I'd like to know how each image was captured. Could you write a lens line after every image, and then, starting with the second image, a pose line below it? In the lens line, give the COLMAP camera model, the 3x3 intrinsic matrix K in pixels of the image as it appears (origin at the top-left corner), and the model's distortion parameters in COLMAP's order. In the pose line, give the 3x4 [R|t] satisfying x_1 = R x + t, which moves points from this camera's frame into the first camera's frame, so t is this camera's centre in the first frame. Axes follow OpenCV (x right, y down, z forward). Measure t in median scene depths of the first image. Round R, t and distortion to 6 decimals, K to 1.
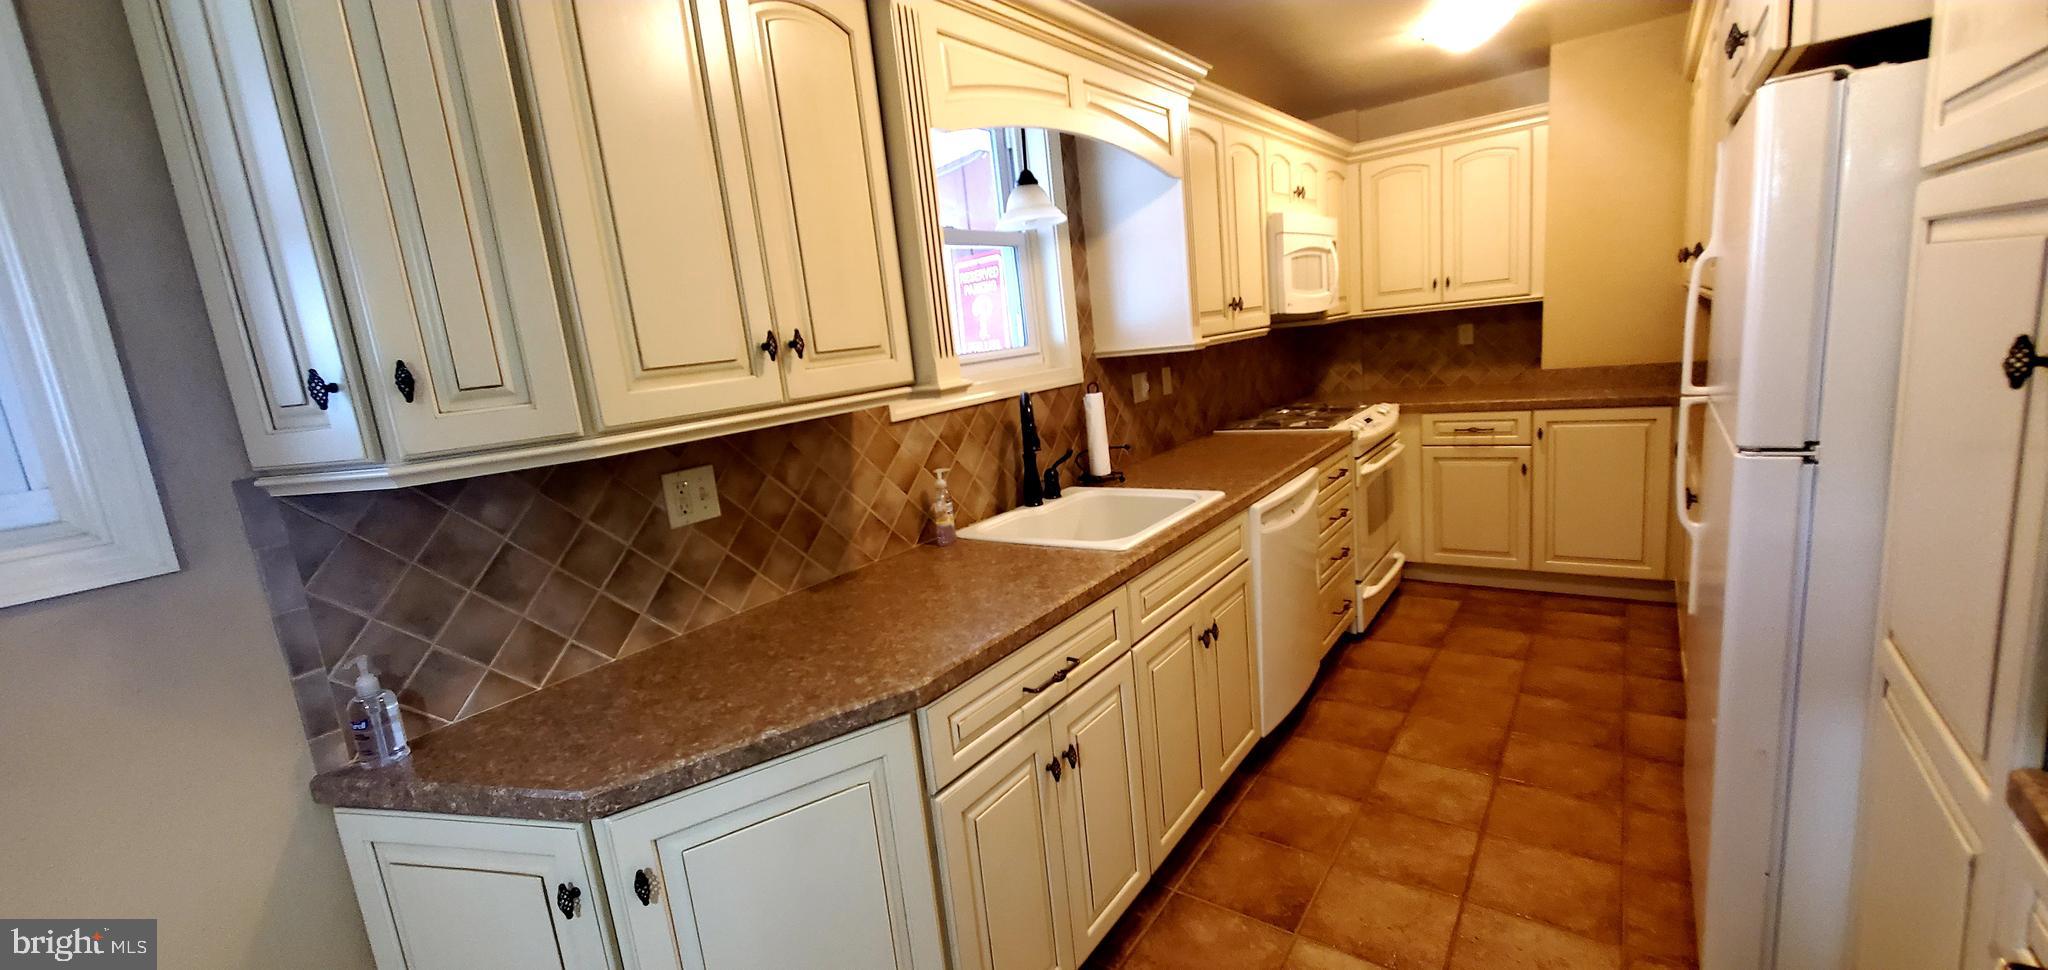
lens RADIAL K [[810.9, 0, 1010.5], [0, 810.9, 486.5], [0, 0, 1]] dist [0.011425, -0.000128]
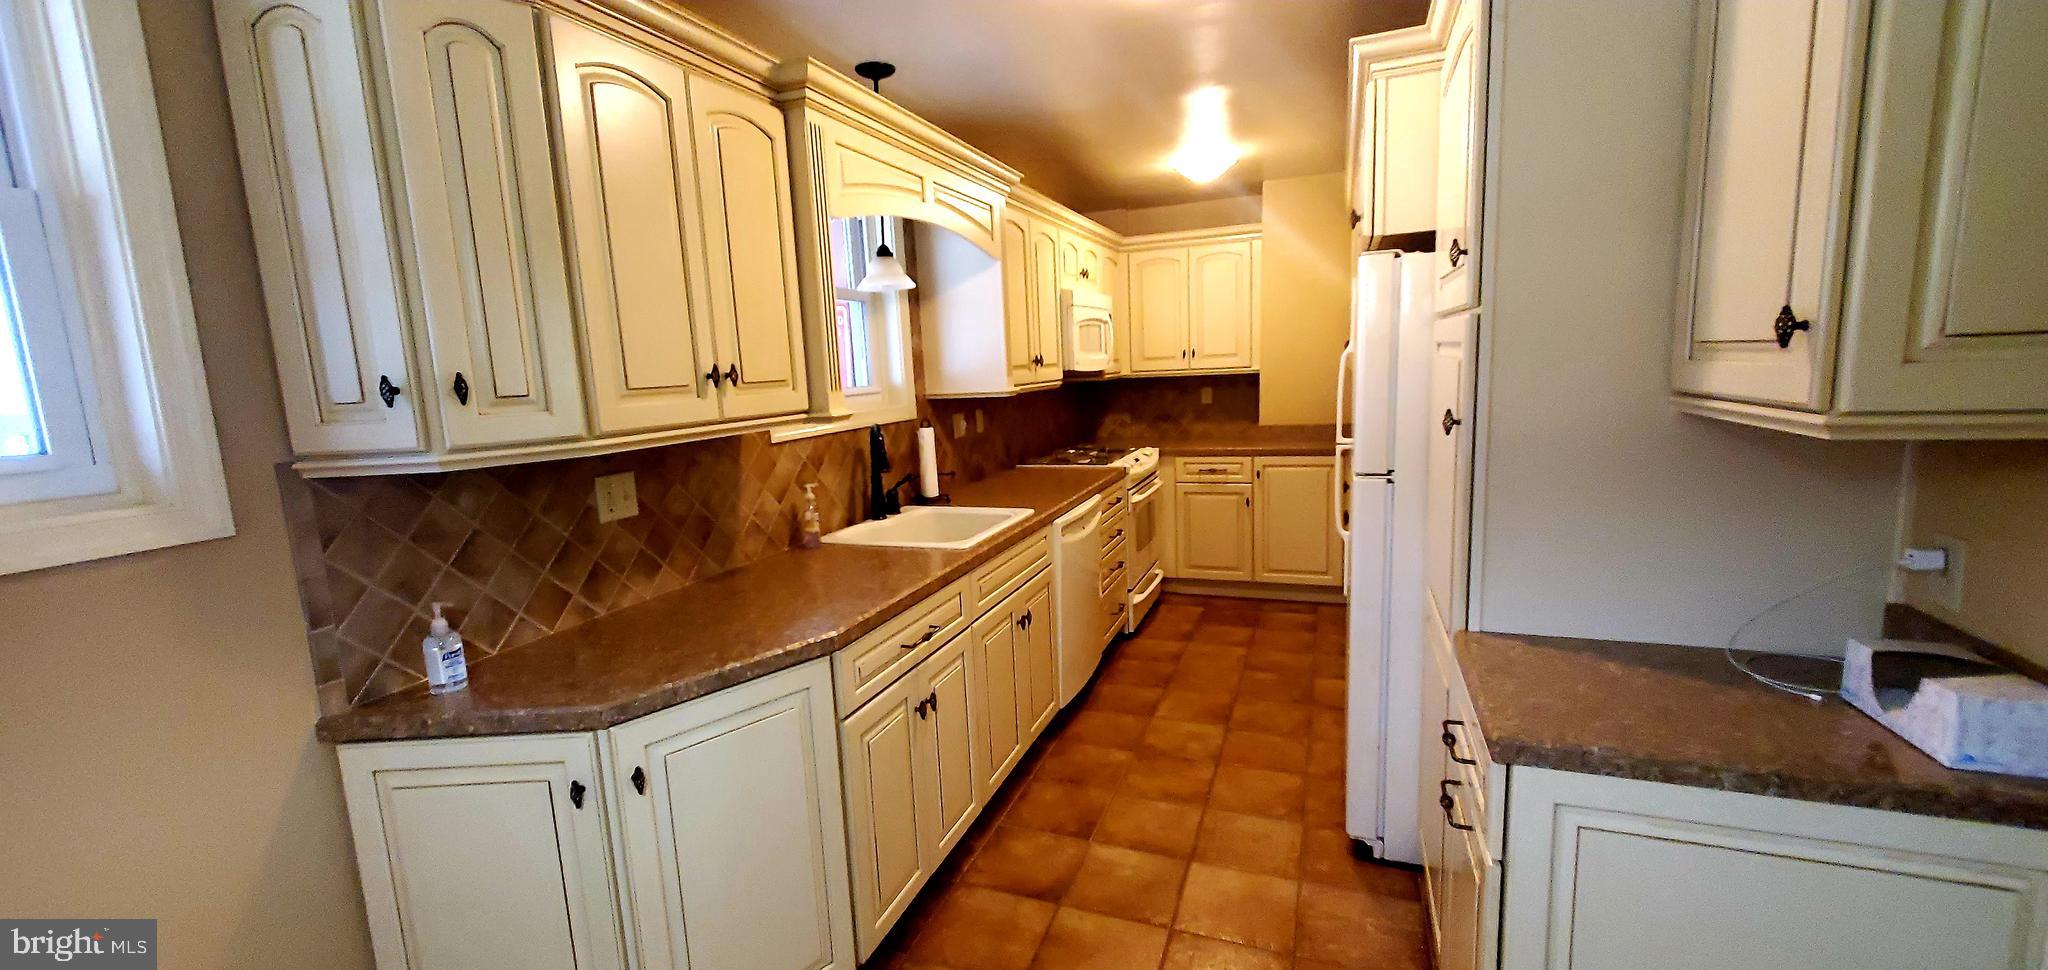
lens RADIAL K [[810.9, 0, 1010.5], [0, 810.9, 486.5], [0, 0, 1]] dist [0.011425, -0.000128]
pose [[0.964108, 0.020647, 0.264706, -0.119533], [-0.006743, 0.998554, -0.053326, 0.043855], [-0.265425, 0.049627, 0.962854, -0.230225]]
